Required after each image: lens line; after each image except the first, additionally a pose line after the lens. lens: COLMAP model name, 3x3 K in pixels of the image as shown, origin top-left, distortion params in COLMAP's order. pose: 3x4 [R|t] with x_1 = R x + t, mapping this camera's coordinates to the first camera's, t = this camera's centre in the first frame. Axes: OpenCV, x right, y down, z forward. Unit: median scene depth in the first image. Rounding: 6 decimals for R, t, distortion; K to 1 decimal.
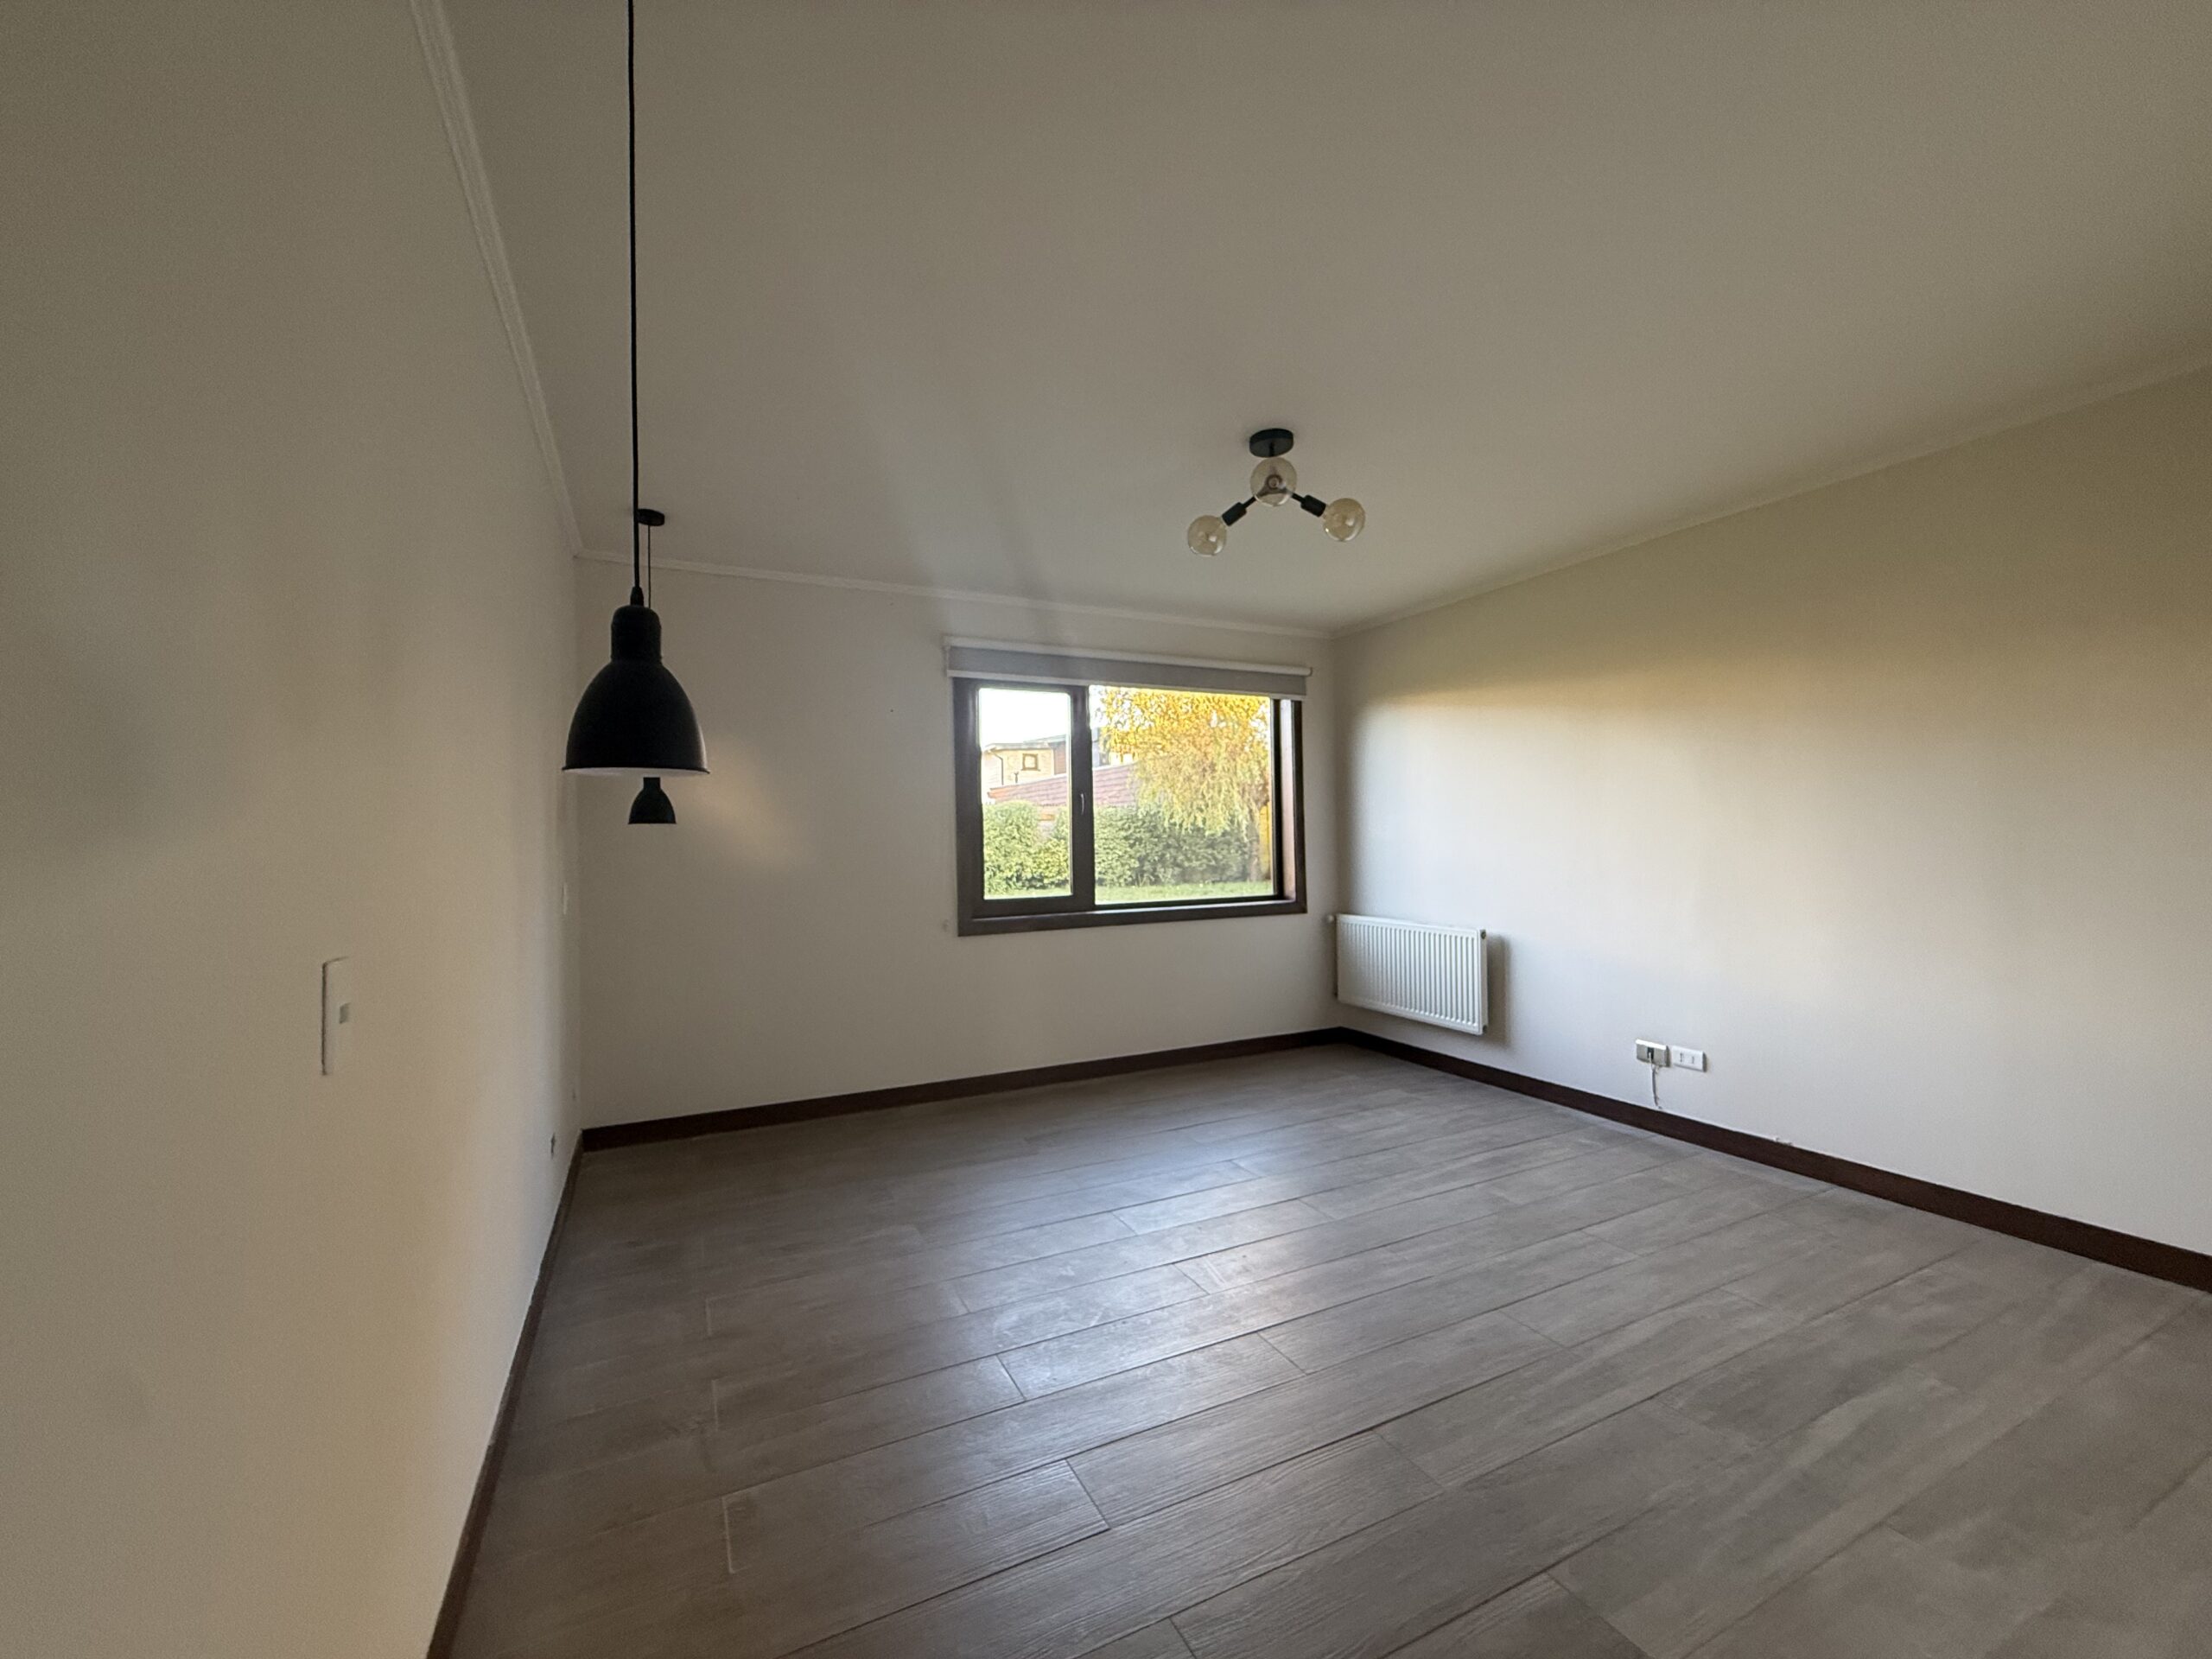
lens RADIAL K [[880.1, 0, 1104.6], [0, 880.1, 840.2], [0, 0, 1]] dist [0.000751, -0.000636]
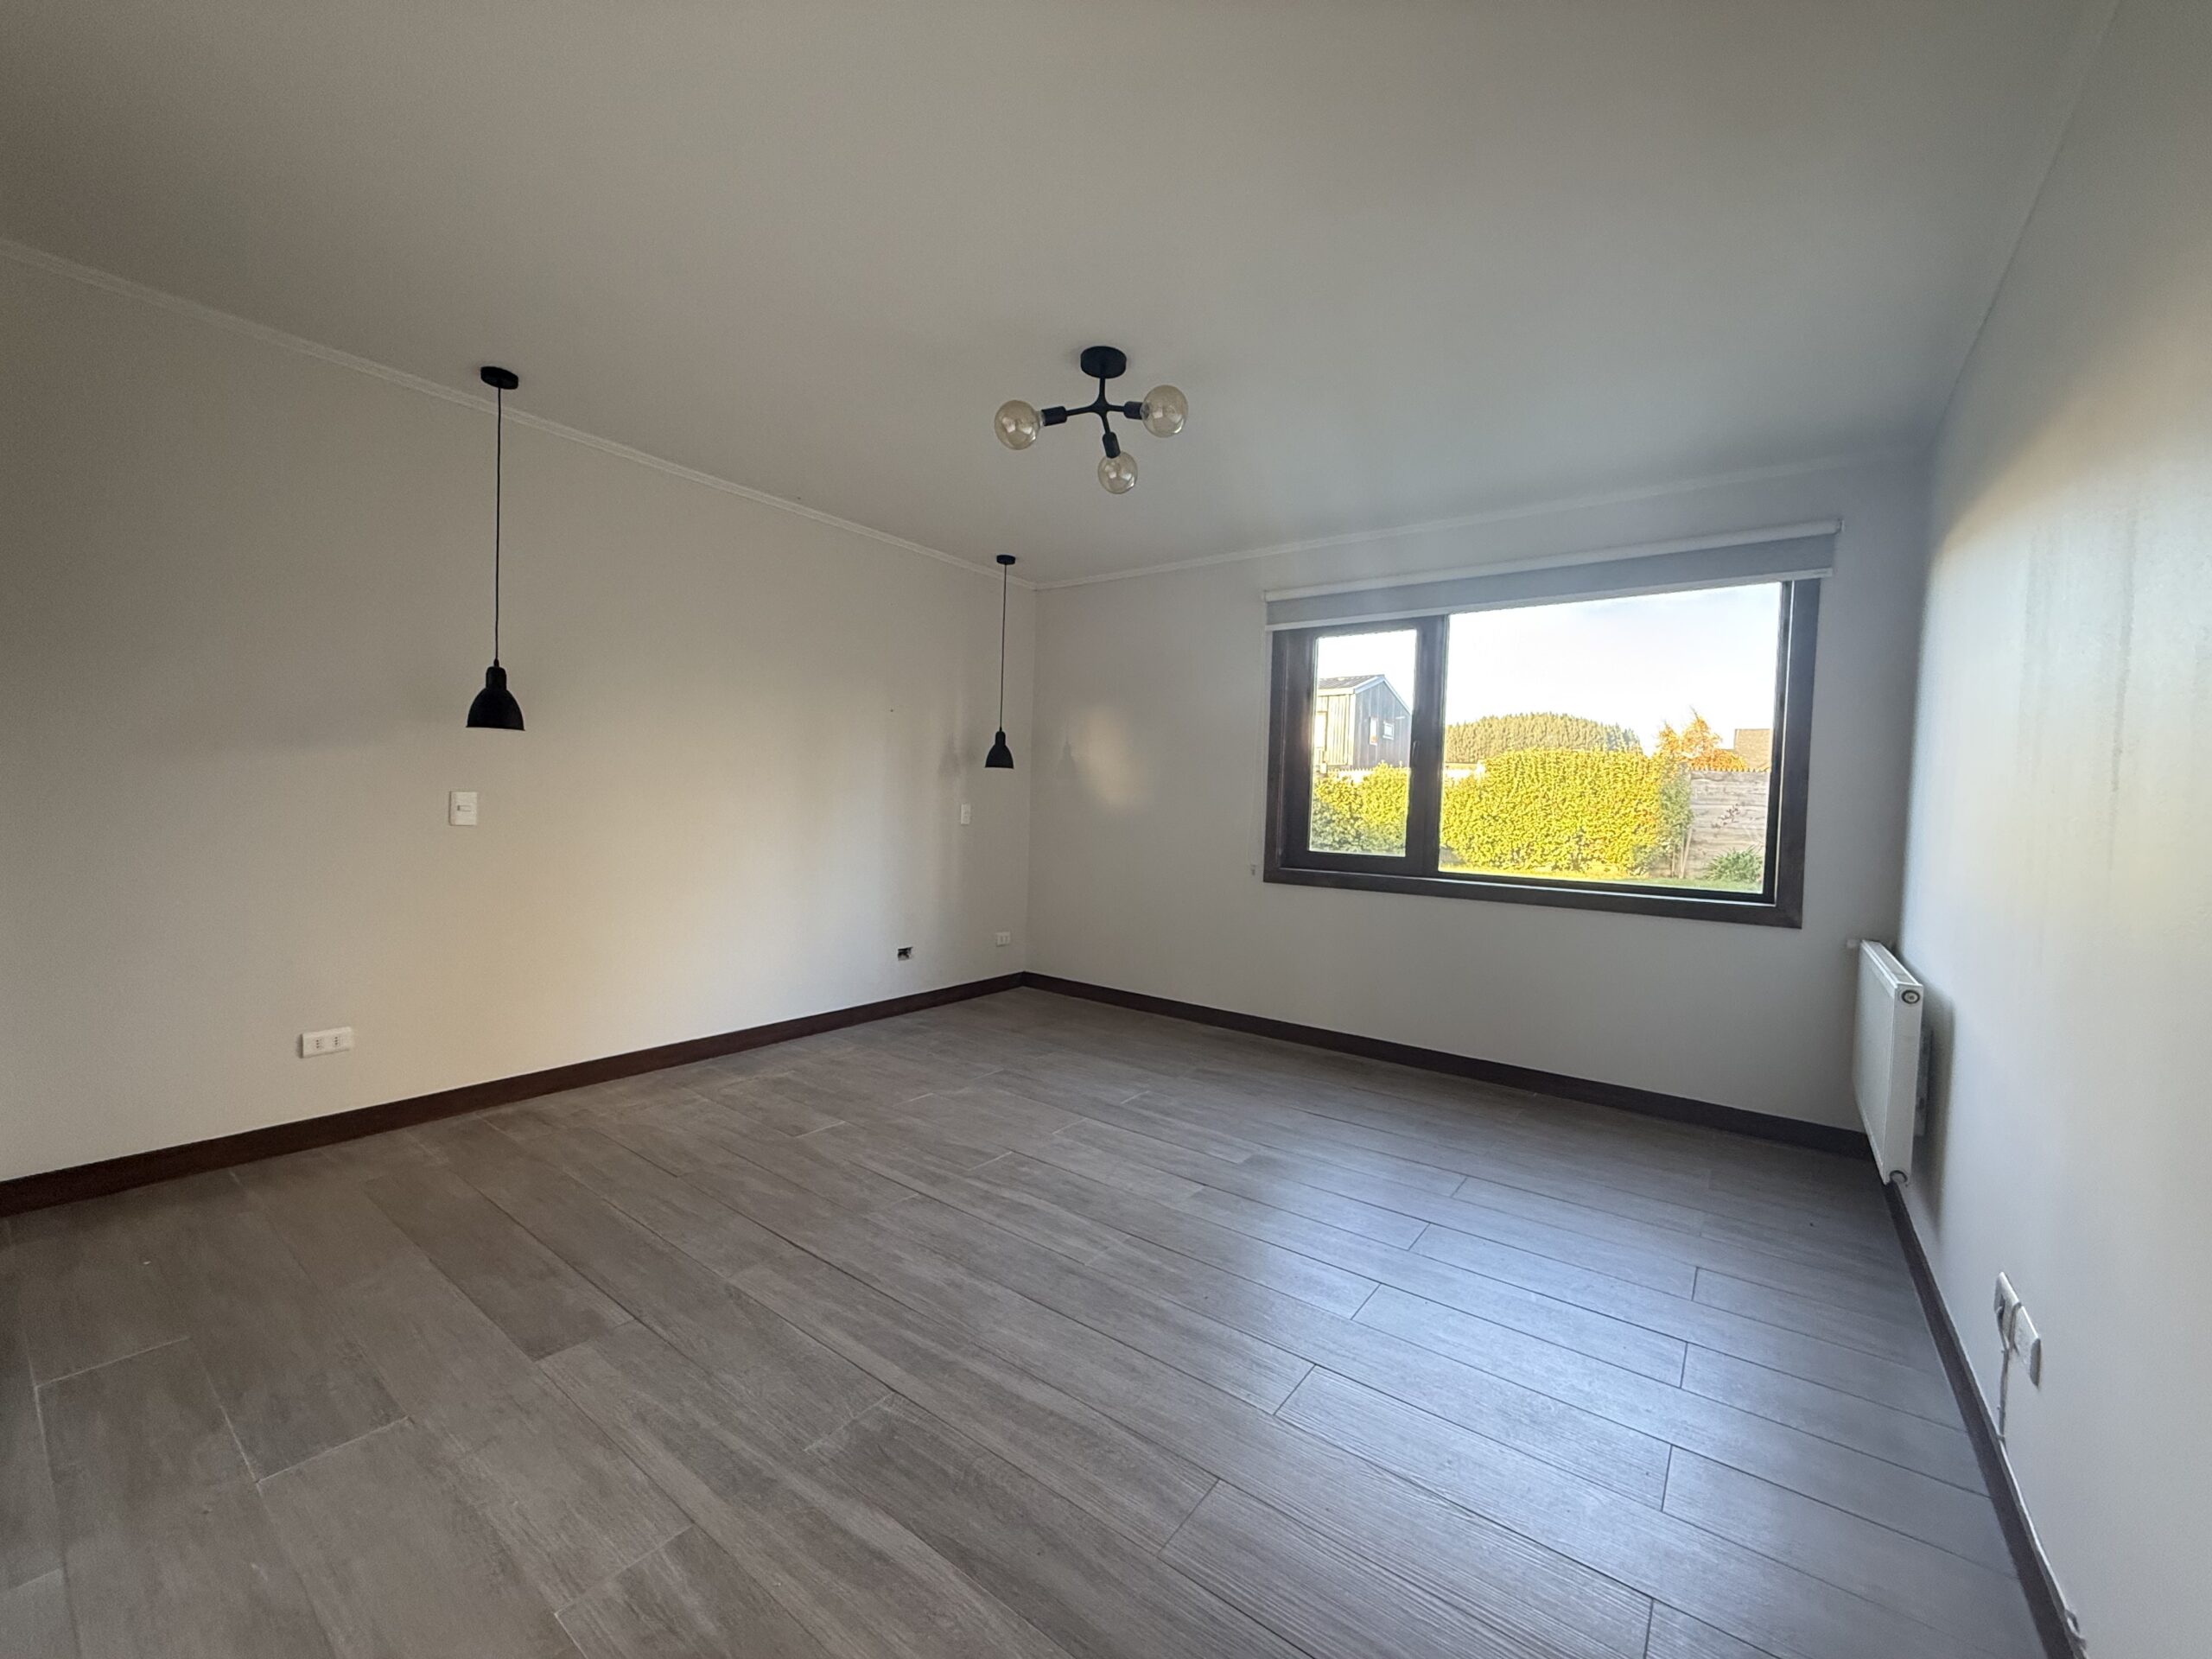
lens RADIAL K [[880.1, 0, 1104.6], [0, 880.1, 844.2], [0, 0, 1]] dist [0.000751, -0.000636]
pose [[0.456721, 0.074055, -0.886522, 0.727162], [-0.040171, 0.997229, 0.062608, 0.007446], [0.888703, 0.007018, 0.458430, 0.383819]]
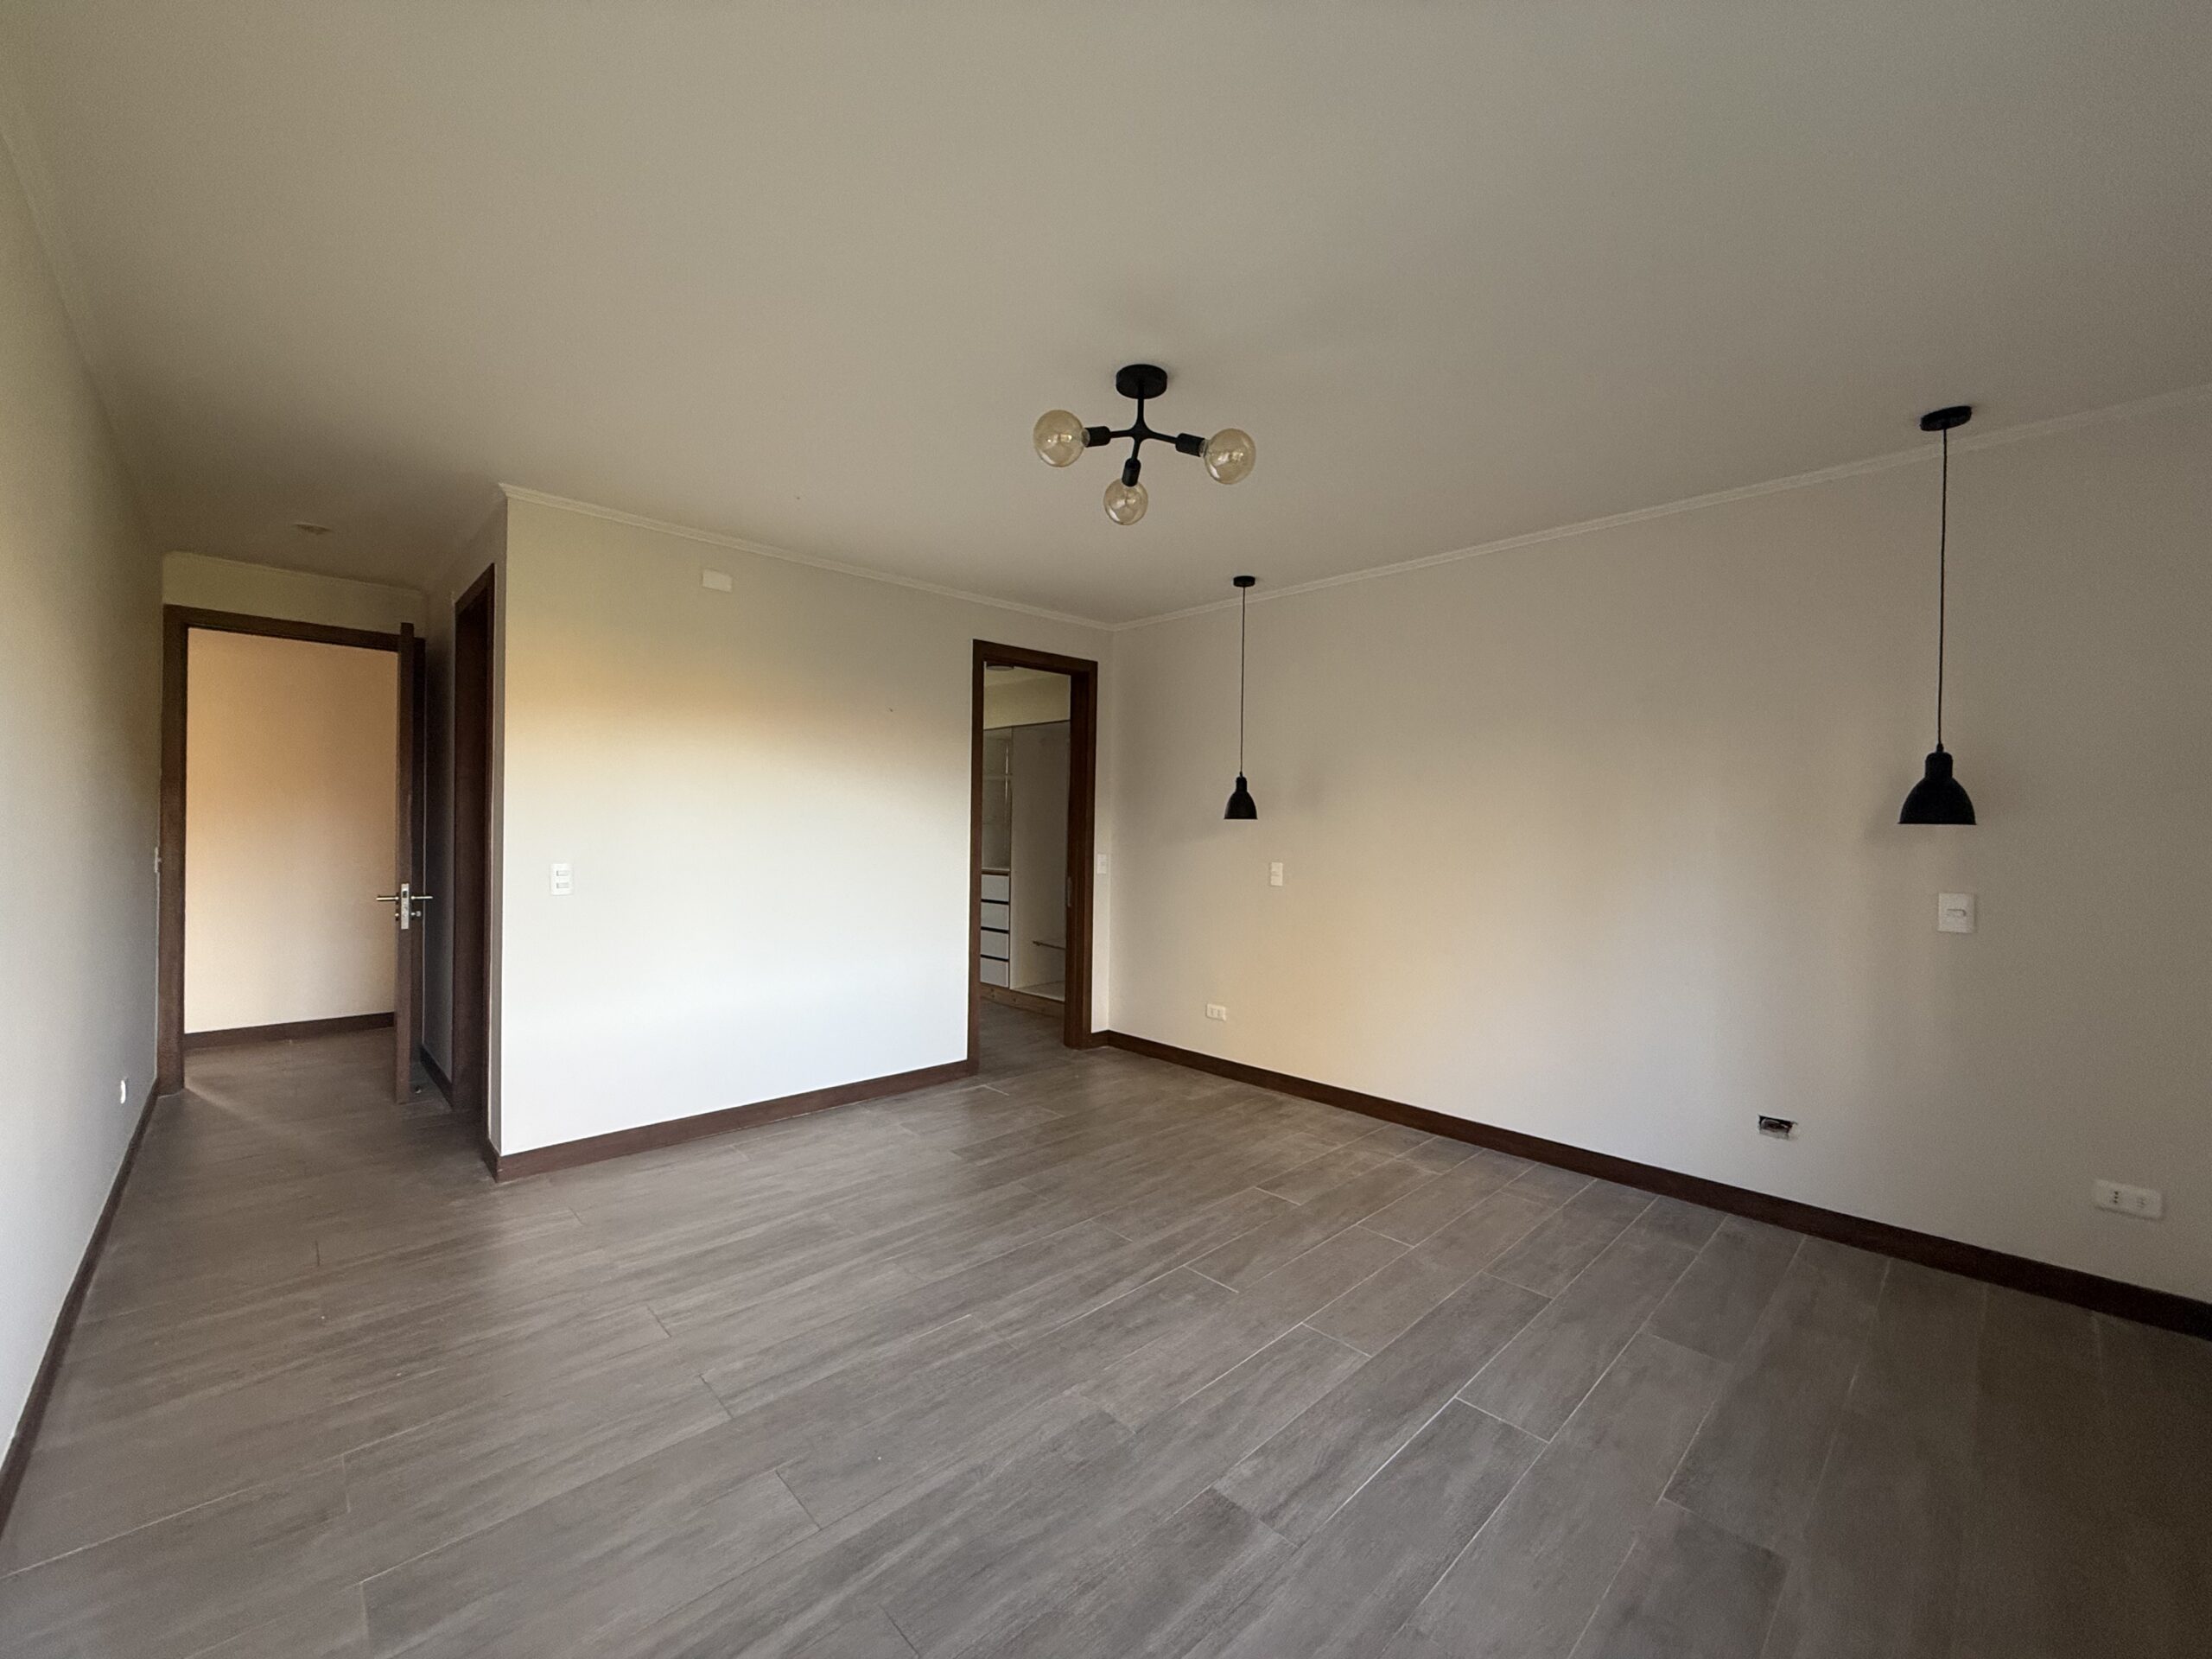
lens RADIAL K [[880.1, 0, 1095.0], [0, 880.1, 838.3], [0, 0, 1]] dist [0.000751, -0.000636]
pose [[-0.956976, 0.005945, -0.290106, 0.327461], [0.001540, 0.999880, 0.015410, -0.015556], [0.290163, 0.014301, -0.956870, 1.221807]]
